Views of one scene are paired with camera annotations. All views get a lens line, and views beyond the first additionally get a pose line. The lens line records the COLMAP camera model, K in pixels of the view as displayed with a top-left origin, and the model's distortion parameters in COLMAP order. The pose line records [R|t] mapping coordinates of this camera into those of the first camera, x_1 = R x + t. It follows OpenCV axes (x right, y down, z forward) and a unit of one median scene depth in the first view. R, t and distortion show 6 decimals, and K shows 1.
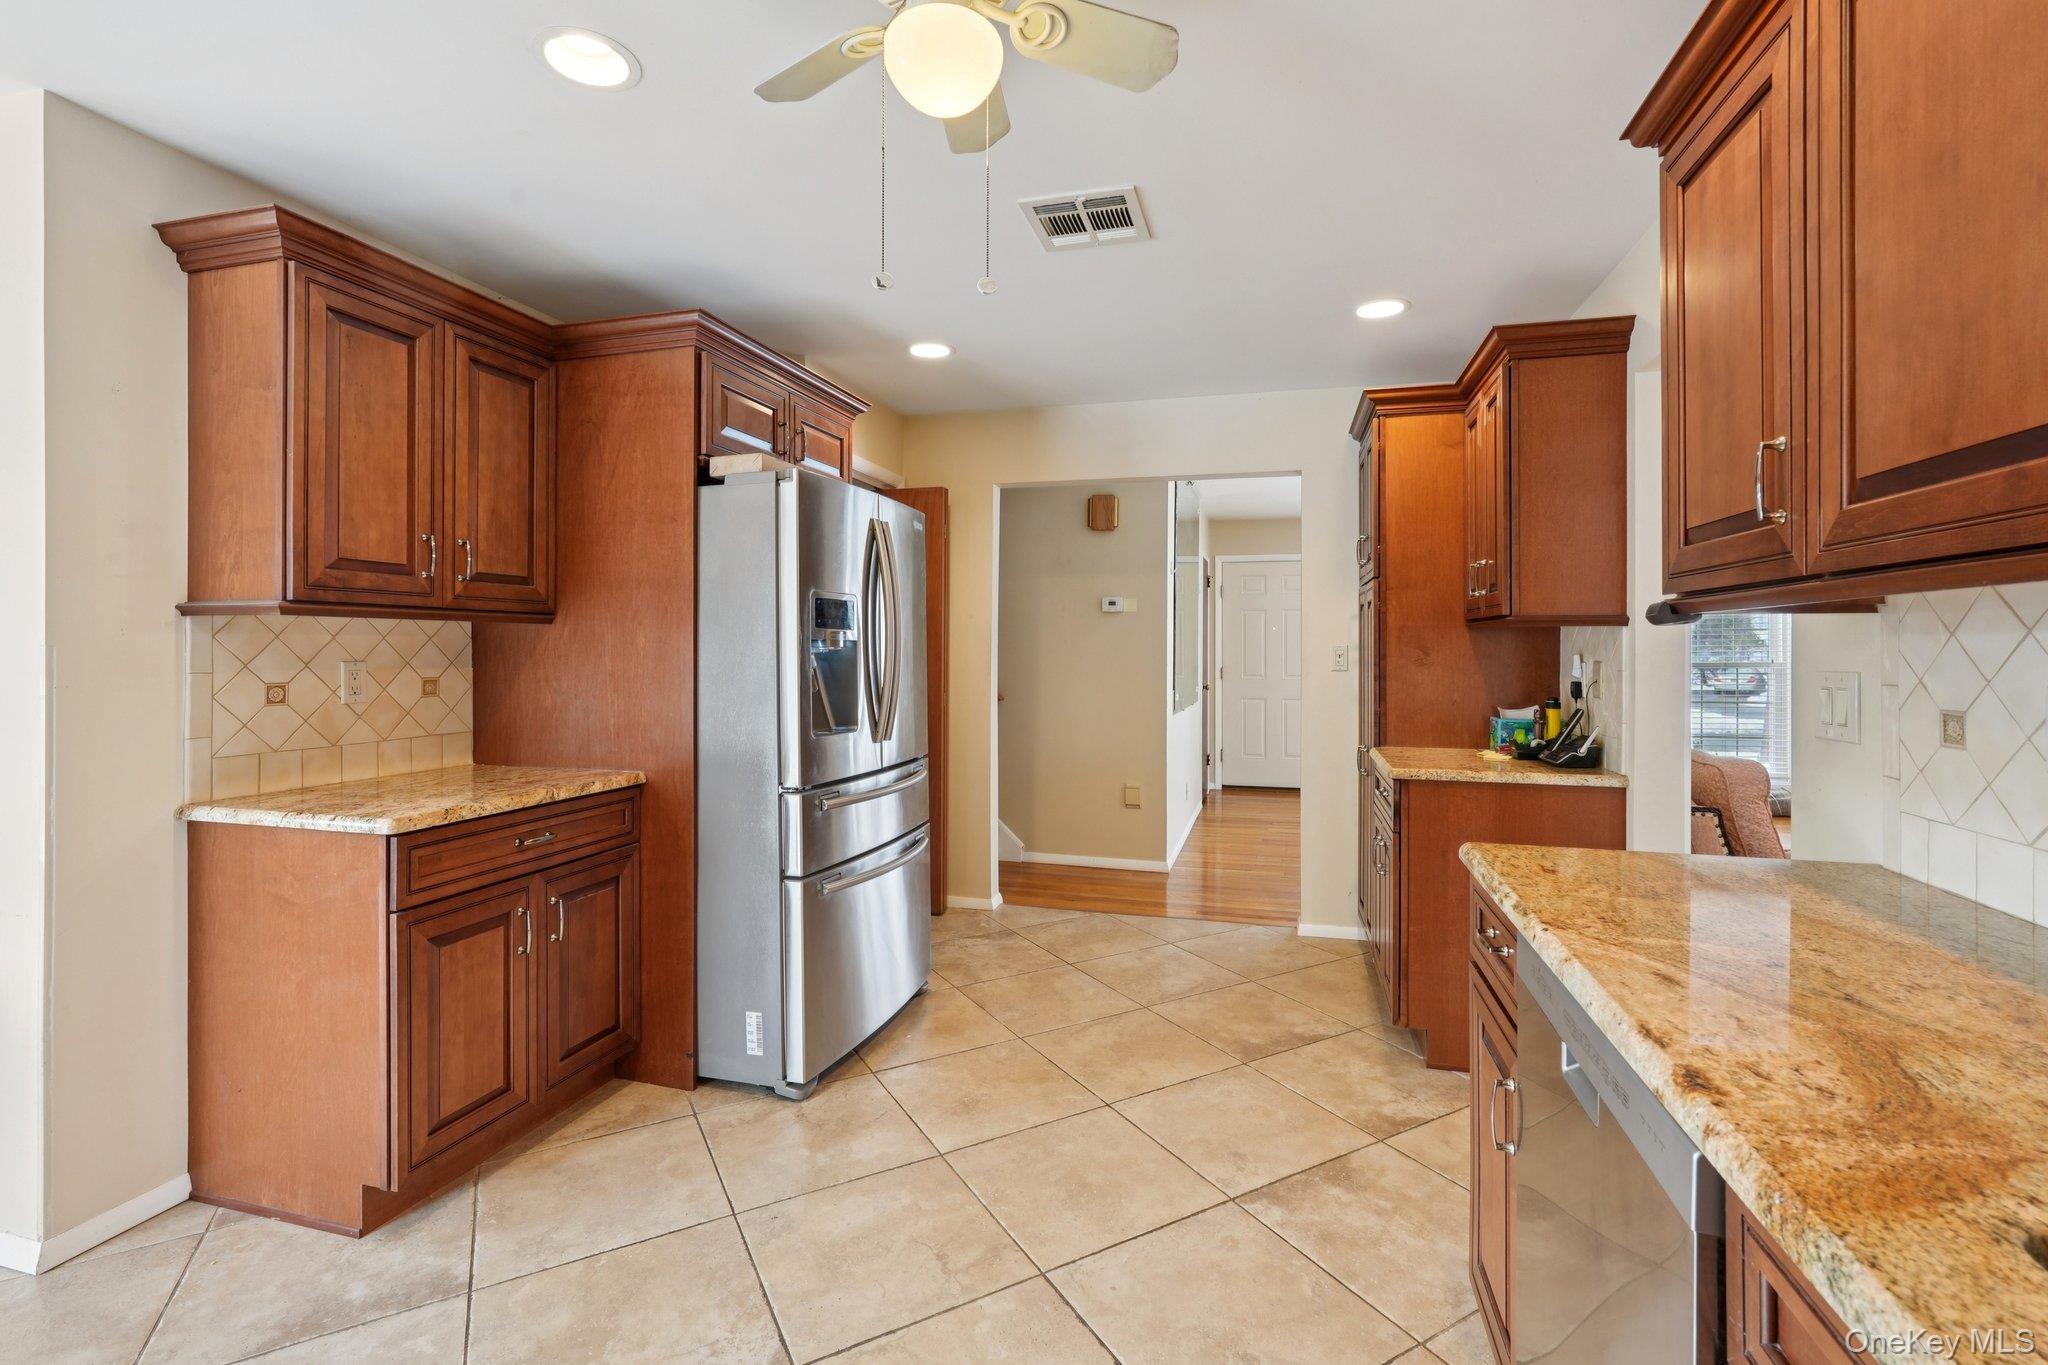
lens RADIAL K [[914.4, 0, 1030.1], [0, 914.4, 645.3], [0, 0, 1]] dist [-0.014370, 0.007590]
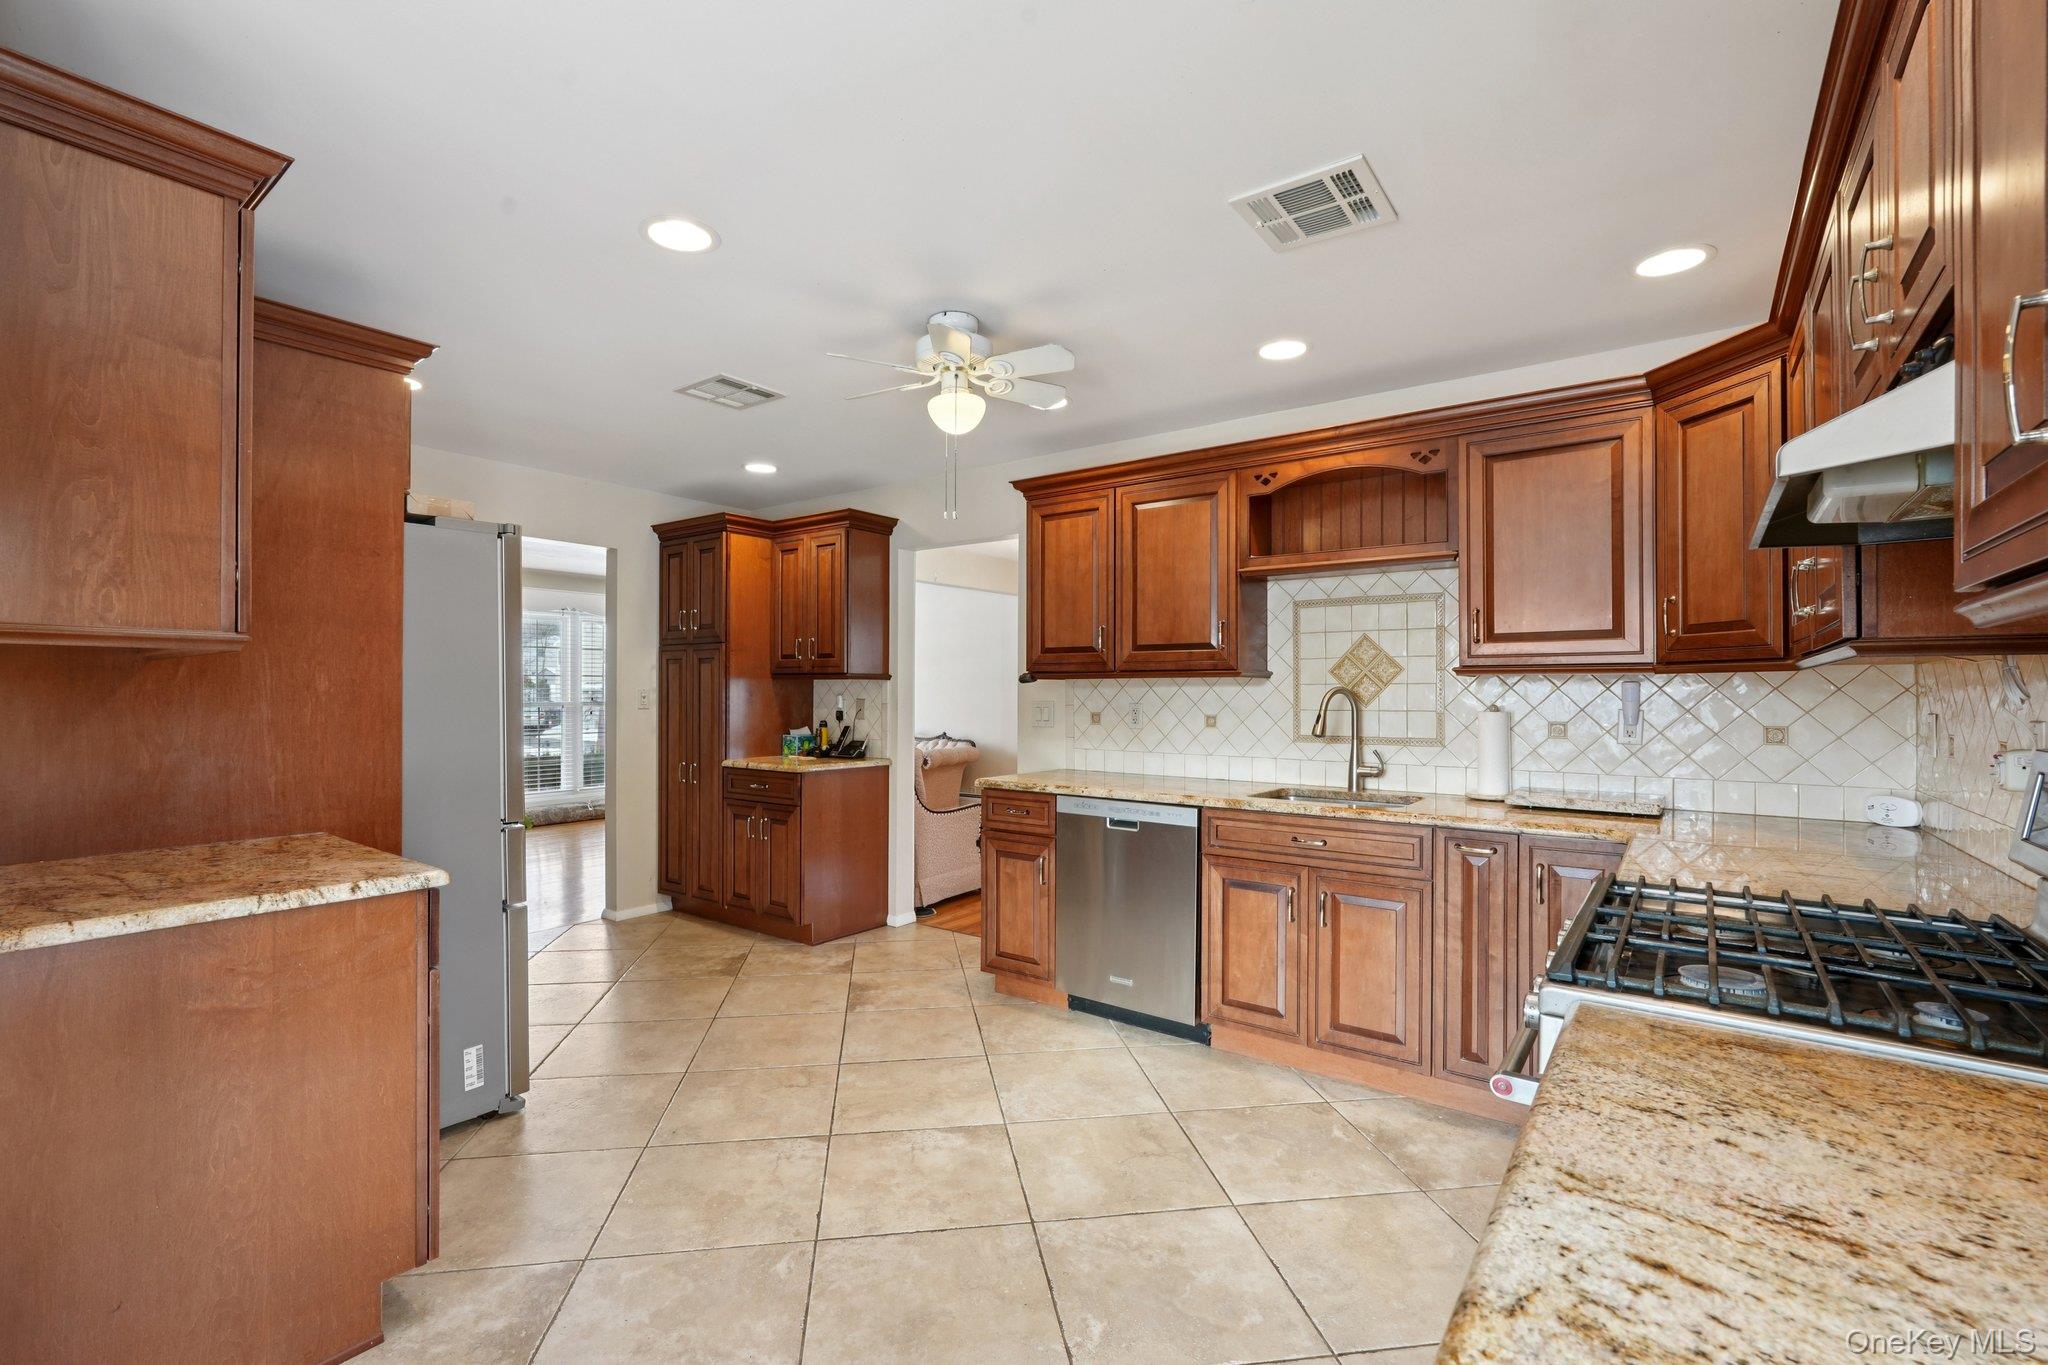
lens RADIAL K [[905.3, 0, 1024.0], [0, 905.3, 682.5], [0, 0, 1]] dist [-0.027183, 0.000056]
pose [[0.357700, 0.008743, 0.933796, -1.095266], [-0.004297, 0.999961, -0.007717, -0.002468], [-0.933827, -0.001252, 0.357724, 0.068170]]
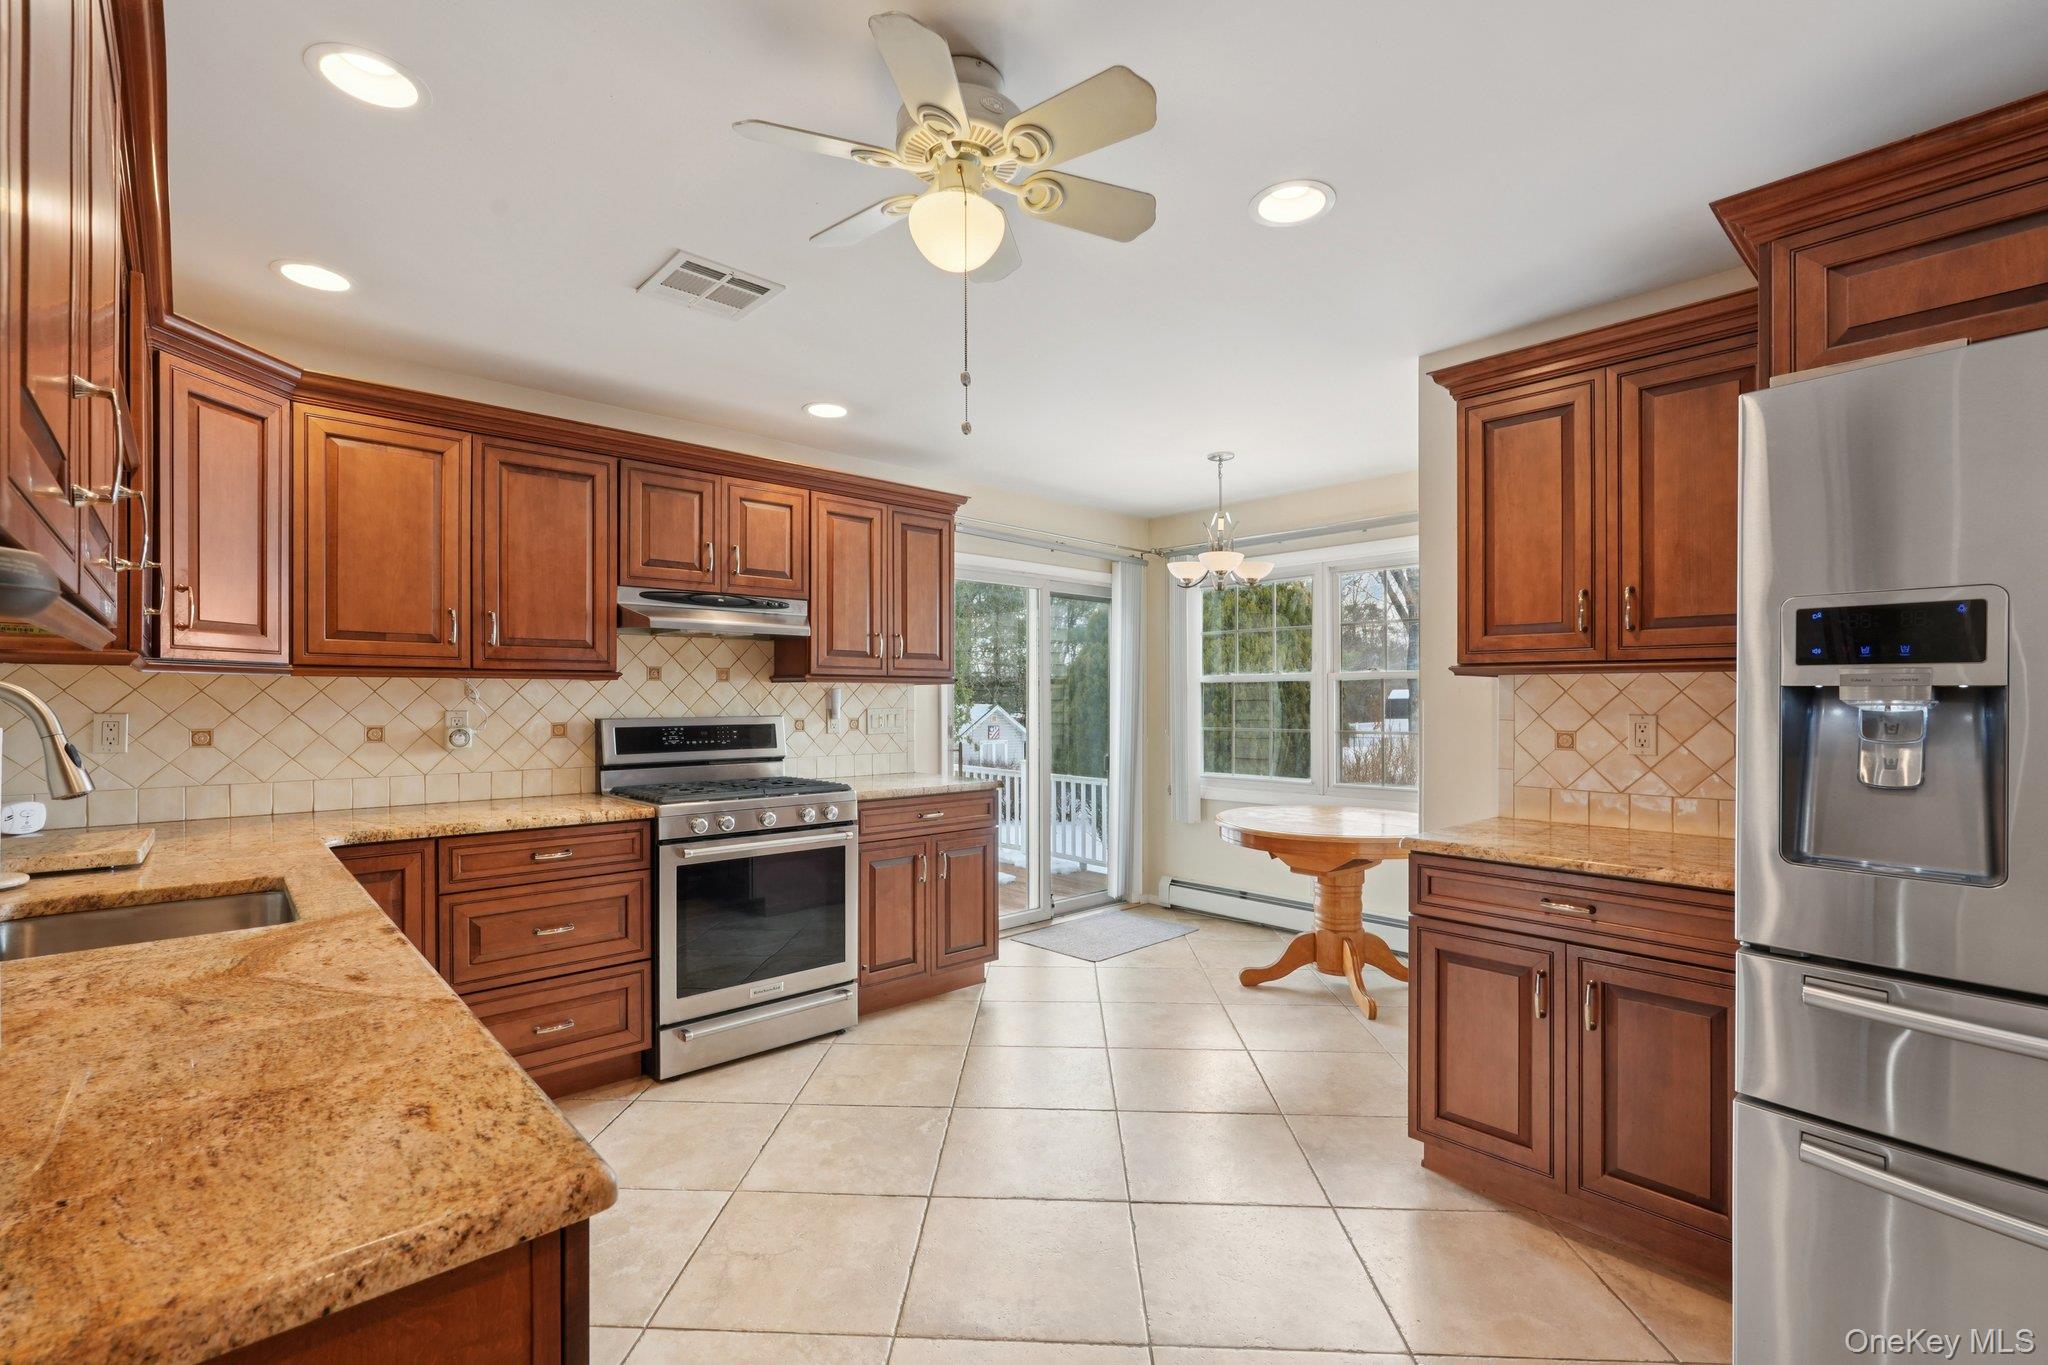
lens RADIAL K [[901.8, 0, 1018.2], [0, 901.8, 706.2], [0, 0, 1]] dist [-0.007391, 0.000413]
pose [[-0.530990, 0.003958, -0.847369, 0.506737], [-0.001308, 0.999984, 0.005490, 0.003852], [0.847377, 0.004024, -0.530977, 0.964655]]
